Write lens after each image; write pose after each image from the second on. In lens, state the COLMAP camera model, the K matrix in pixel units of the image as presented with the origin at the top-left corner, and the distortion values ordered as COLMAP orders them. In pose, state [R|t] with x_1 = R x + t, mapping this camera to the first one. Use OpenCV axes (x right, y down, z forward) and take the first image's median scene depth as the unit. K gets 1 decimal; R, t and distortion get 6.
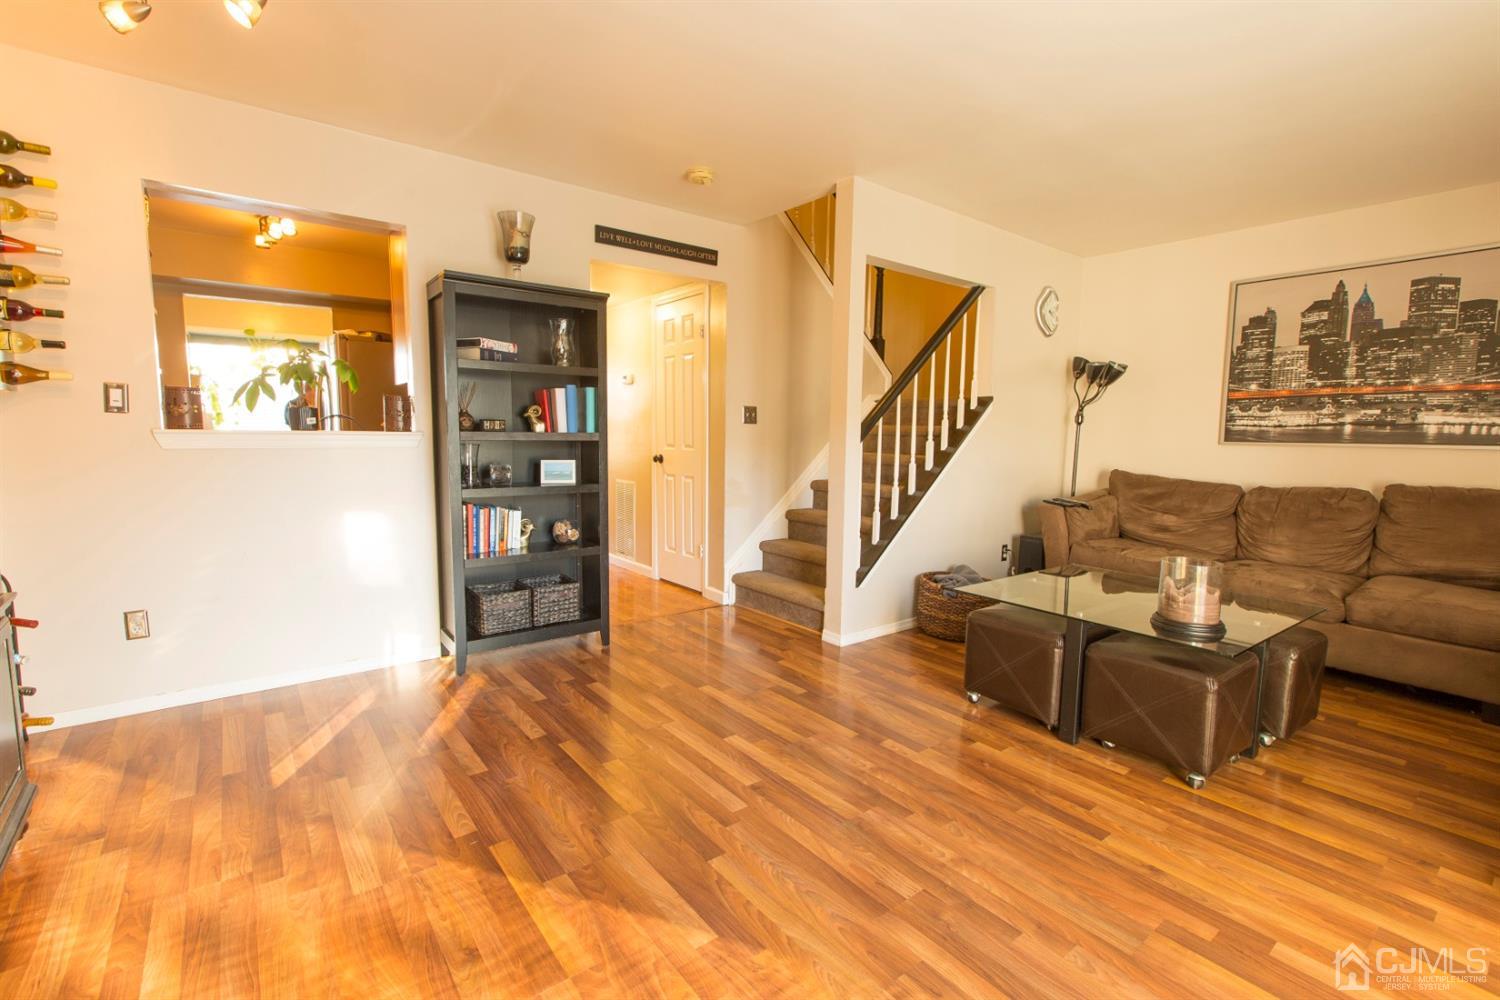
lens RADIAL K [[668.1, 0, 744.2], [0, 668.1, 498.4], [0, 0, 1]] dist [-0.000123, -0.000335]
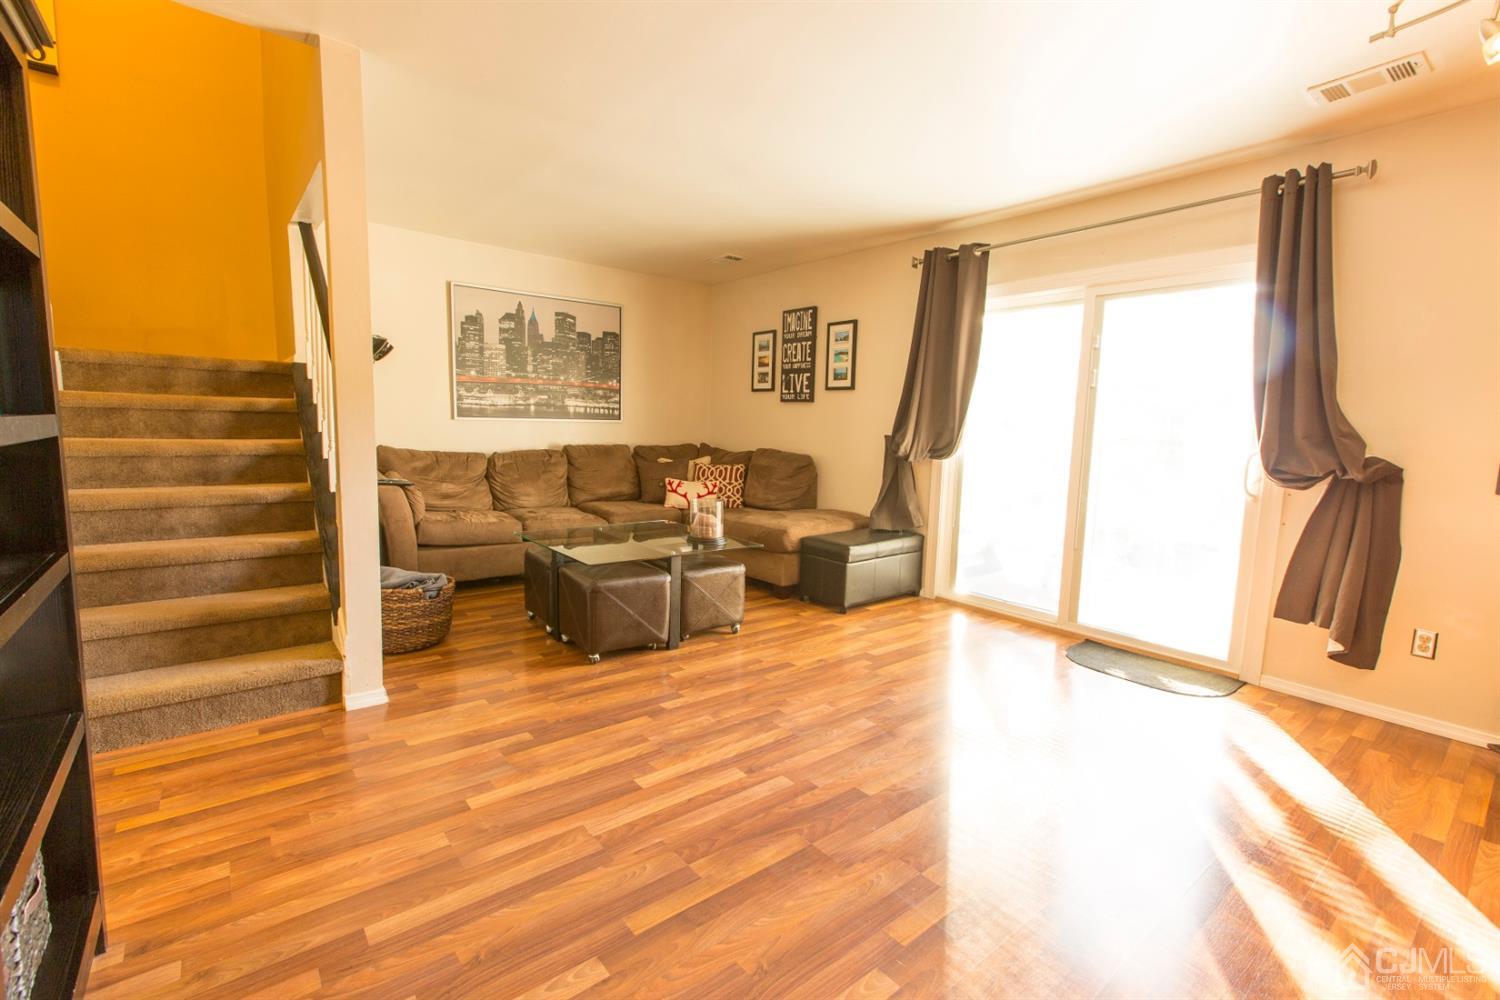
lens RADIAL K [[668.1, 0, 744.2], [0, 668.1, 498.4], [0, 0, 1]] dist [-0.000123, -0.000335]
pose [[-0.019914, -0.130710, 0.991221, -0.610467], [0.073516, 0.988542, 0.131834, -0.075800], [-0.997095, 0.075496, -0.010076, 0.636985]]
